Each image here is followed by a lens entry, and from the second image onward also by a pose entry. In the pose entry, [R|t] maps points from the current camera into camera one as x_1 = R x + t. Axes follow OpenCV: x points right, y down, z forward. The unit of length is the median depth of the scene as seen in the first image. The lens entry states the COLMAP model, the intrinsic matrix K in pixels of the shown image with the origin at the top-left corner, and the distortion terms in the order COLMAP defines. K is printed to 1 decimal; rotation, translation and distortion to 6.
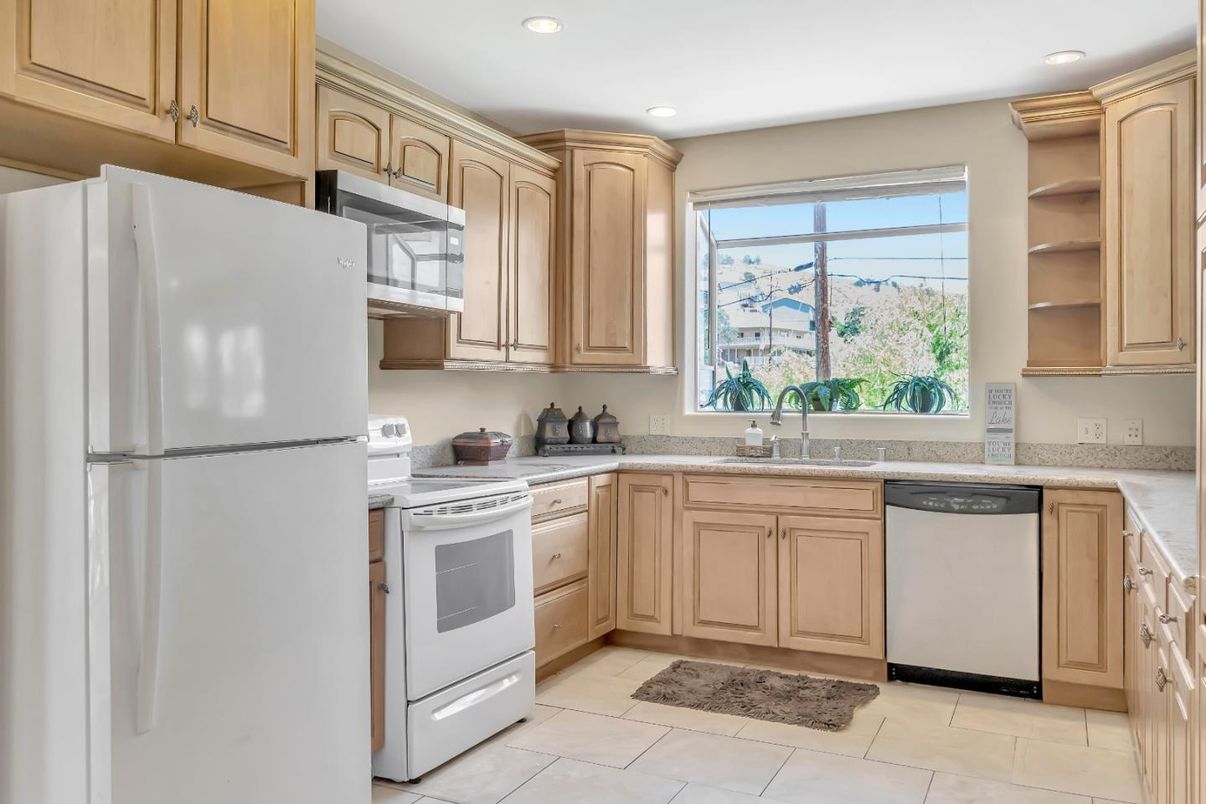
lens RADIAL K [[969.8, 0, 599.8], [0, 969.8, 349.8], [0, 0, 1]] dist [0.001131, -0.004561]
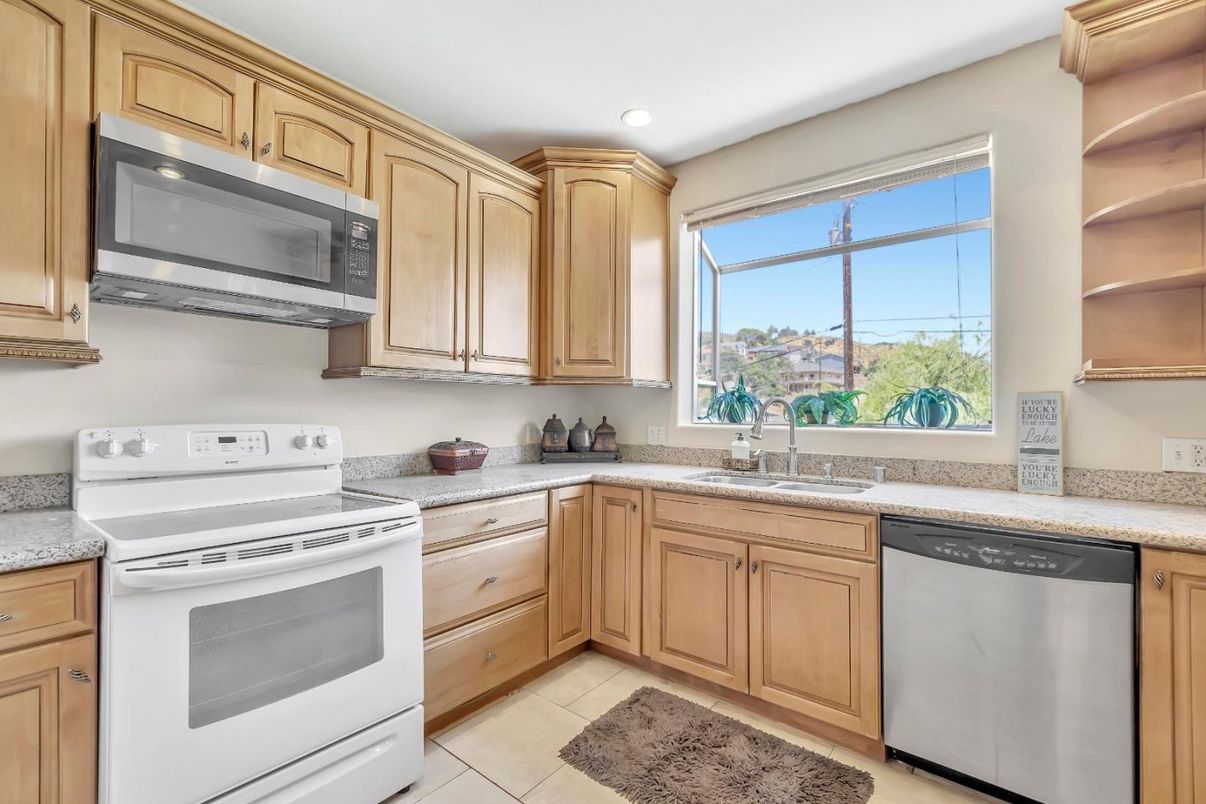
lens RADIAL K [[527.5, 0, 598.9], [0, 527.5, 394.5], [0, 0, 1]] dist [-0.003953, 0.000026]
pose [[0.974417, -0.002839, -0.224731, 0.154712], [0.006250, 0.999876, 0.014468, 0.027645], [0.224662, -0.015503, 0.974313, 0.494592]]
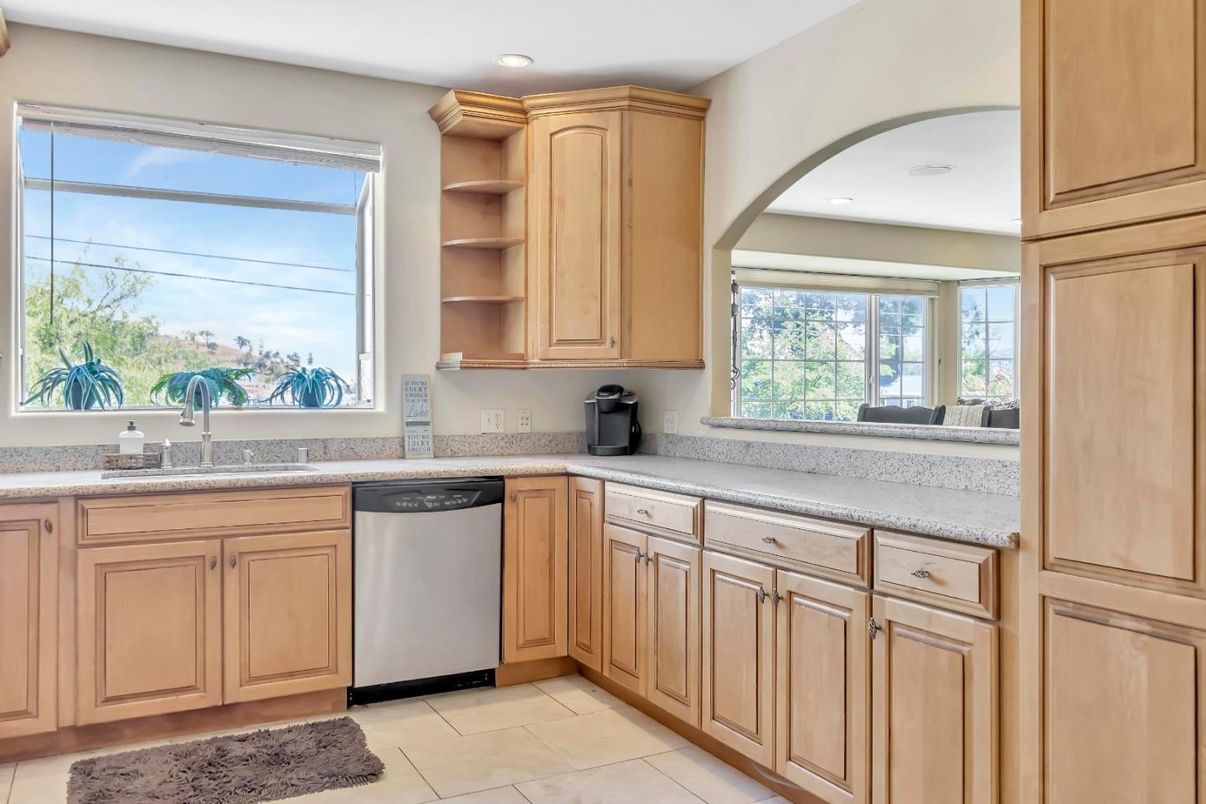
lens RADIAL K [[949.6, 0, 597.4], [0, 949.6, 372.2], [0, 0, 1]] dist [-0.002611, 0.002437]
pose [[0.585713, 0.013653, 0.810404, -0.259176], [-0.033751, 0.999402, 0.007557, 0.018067], [-0.809816, -0.031778, 0.585823, 0.294820]]
